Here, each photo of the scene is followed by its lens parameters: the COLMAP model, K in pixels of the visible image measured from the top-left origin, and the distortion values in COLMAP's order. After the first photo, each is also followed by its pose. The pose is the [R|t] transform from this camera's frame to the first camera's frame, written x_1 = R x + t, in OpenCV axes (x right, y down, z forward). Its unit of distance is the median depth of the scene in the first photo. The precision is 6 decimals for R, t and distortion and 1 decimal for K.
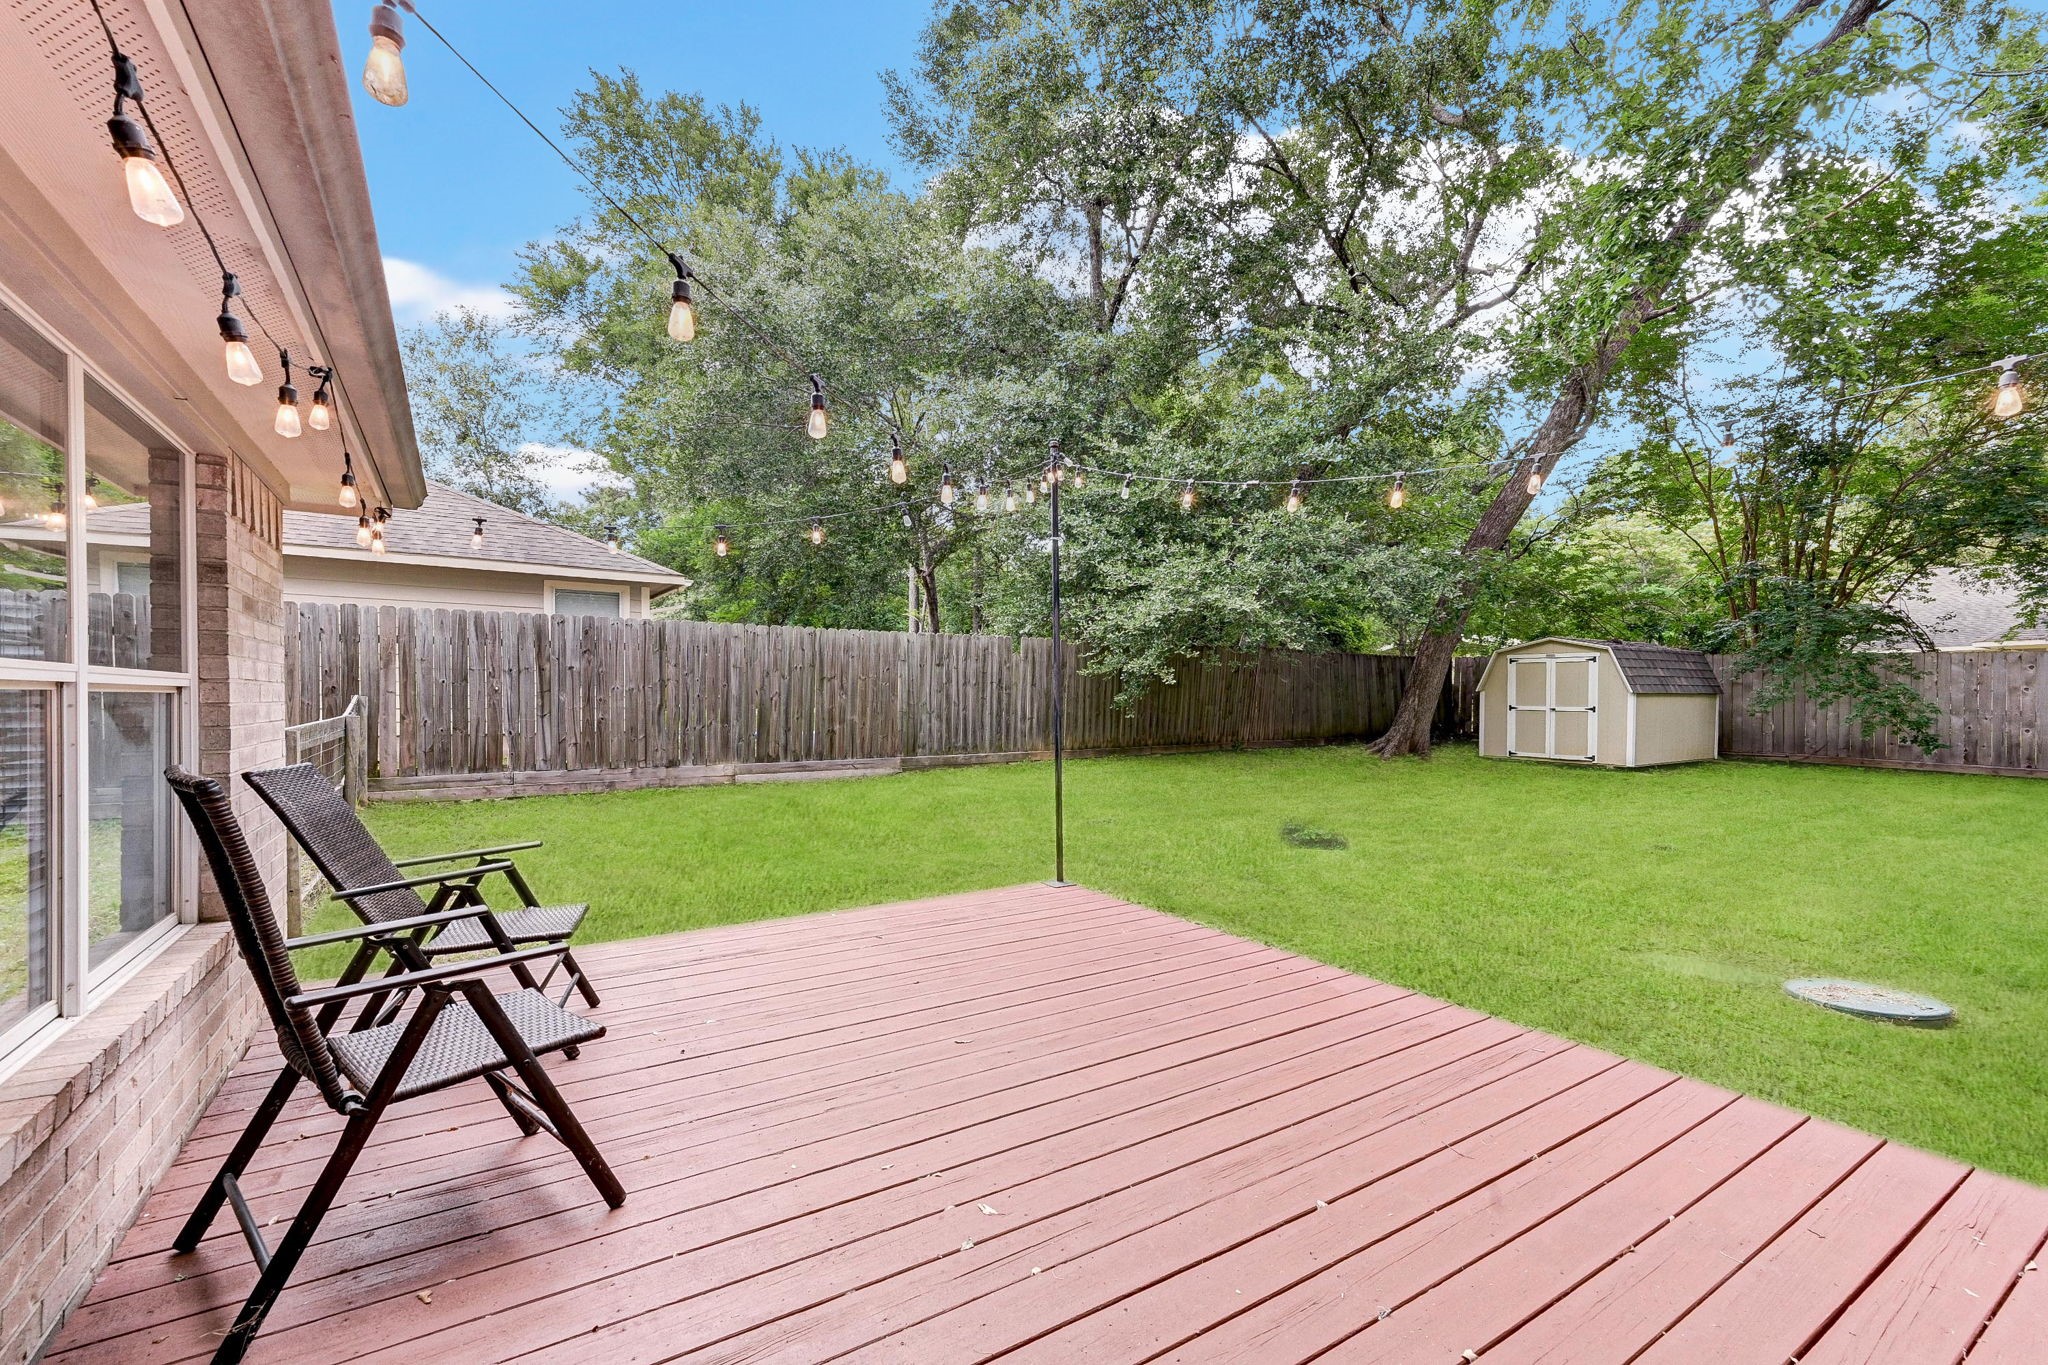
lens RADIAL K [[845.1, 0, 1011.1], [0, 845.1, 690.7], [0, 0, 1]] dist [-0.000395, -0.000034]
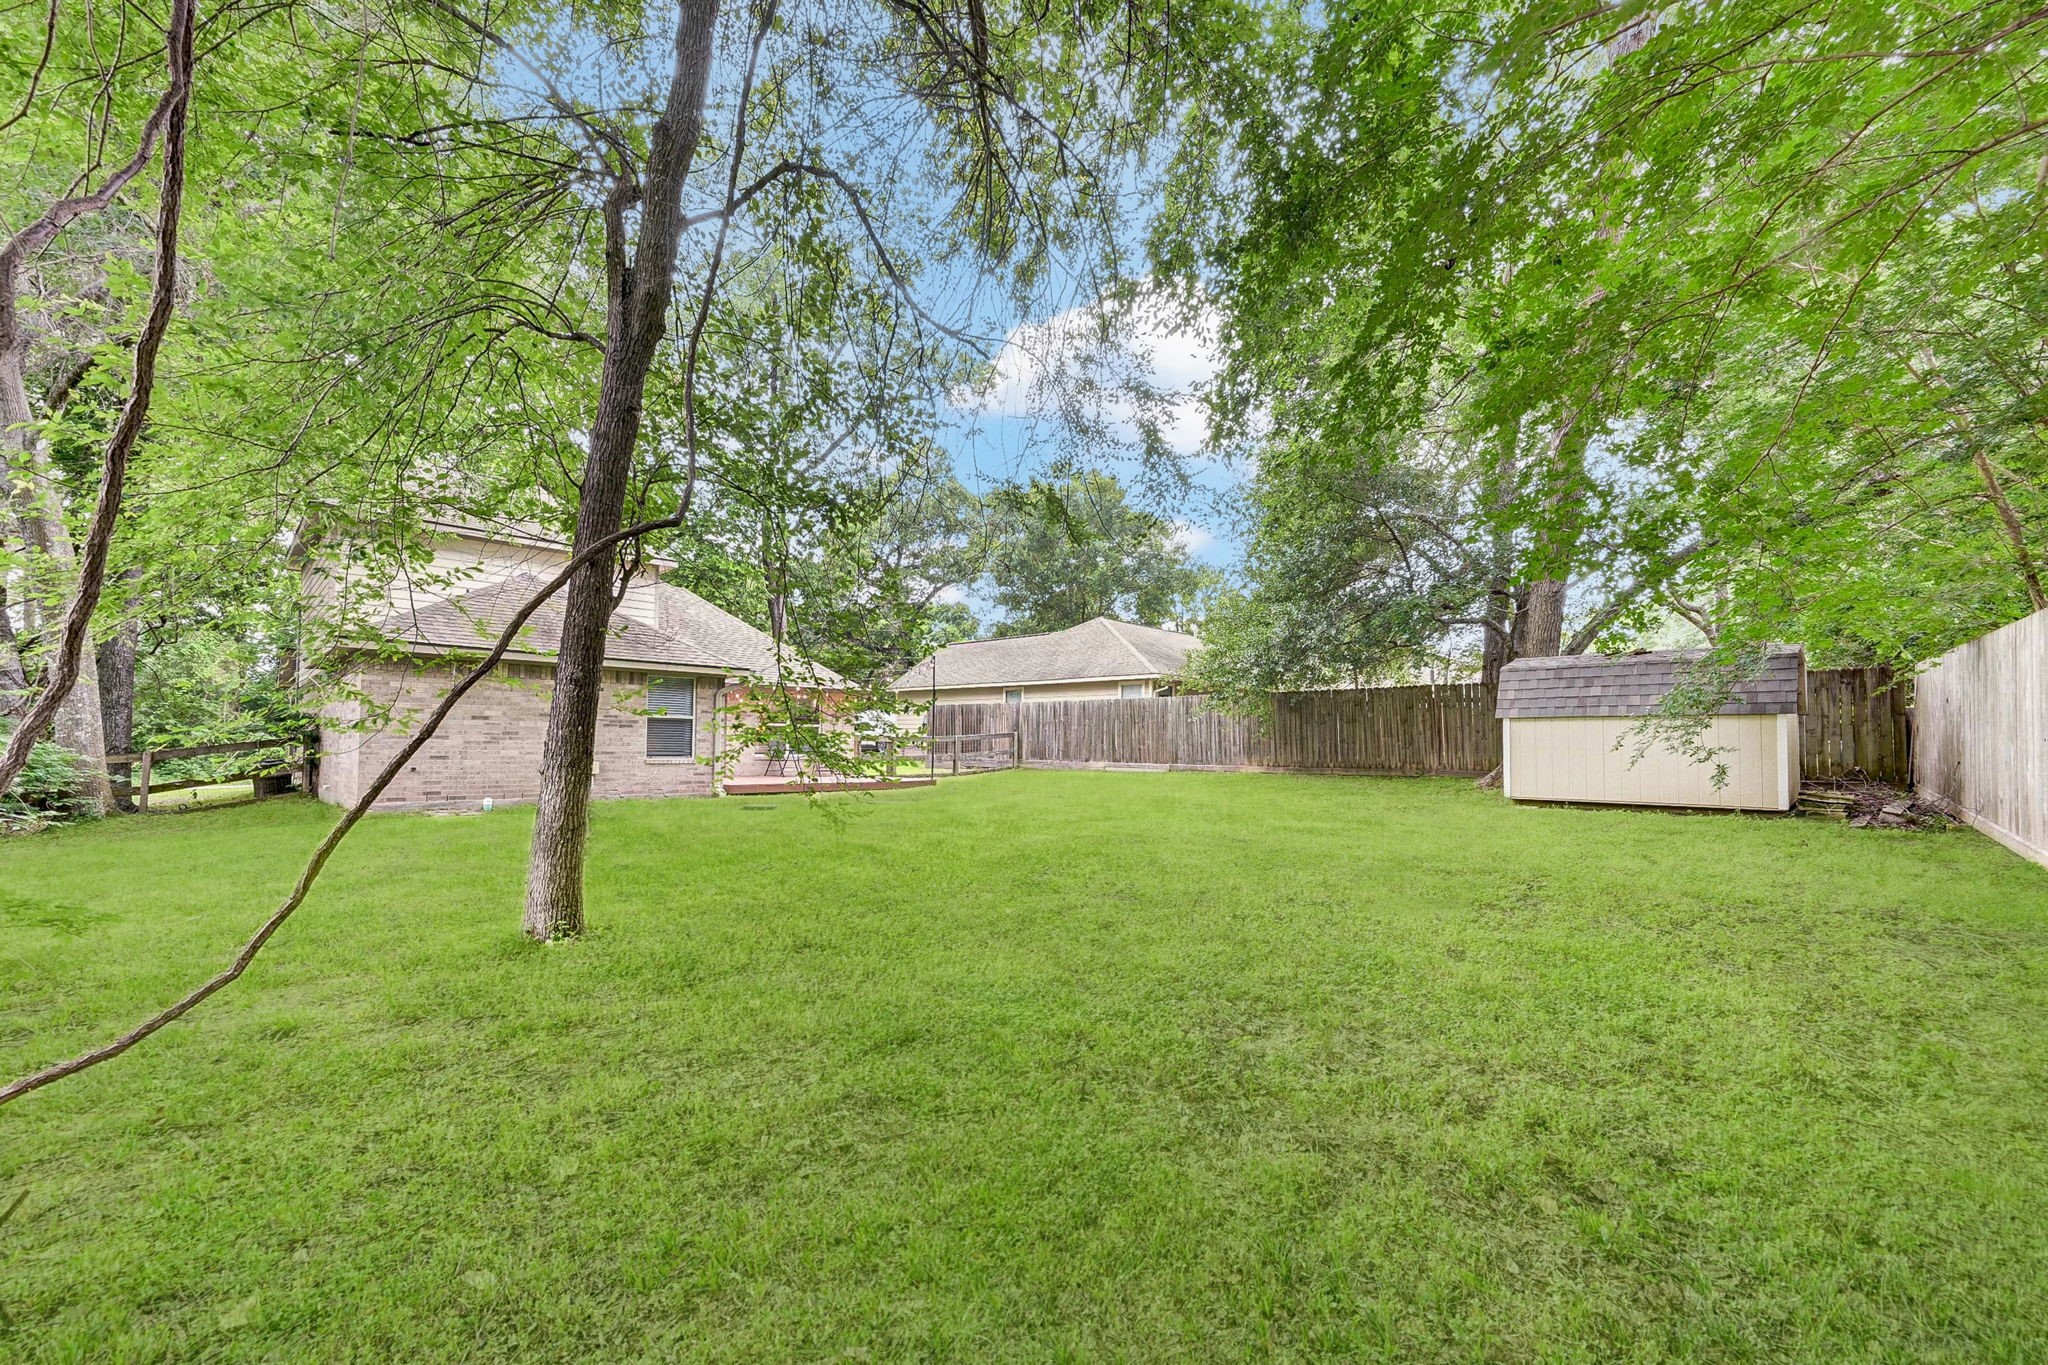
lens RADIAL K [[814.8, 0, 1026.6], [0, 814.8, 661.7], [0, 0, 1]] dist [0.001444, 0.000322]
pose [[0.239280, -0.092568, -0.966528, 1.676300], [-0.002567, 0.995381, -0.095967, 0.028631], [0.970947, 0.025444, 0.237937, 0.272070]]
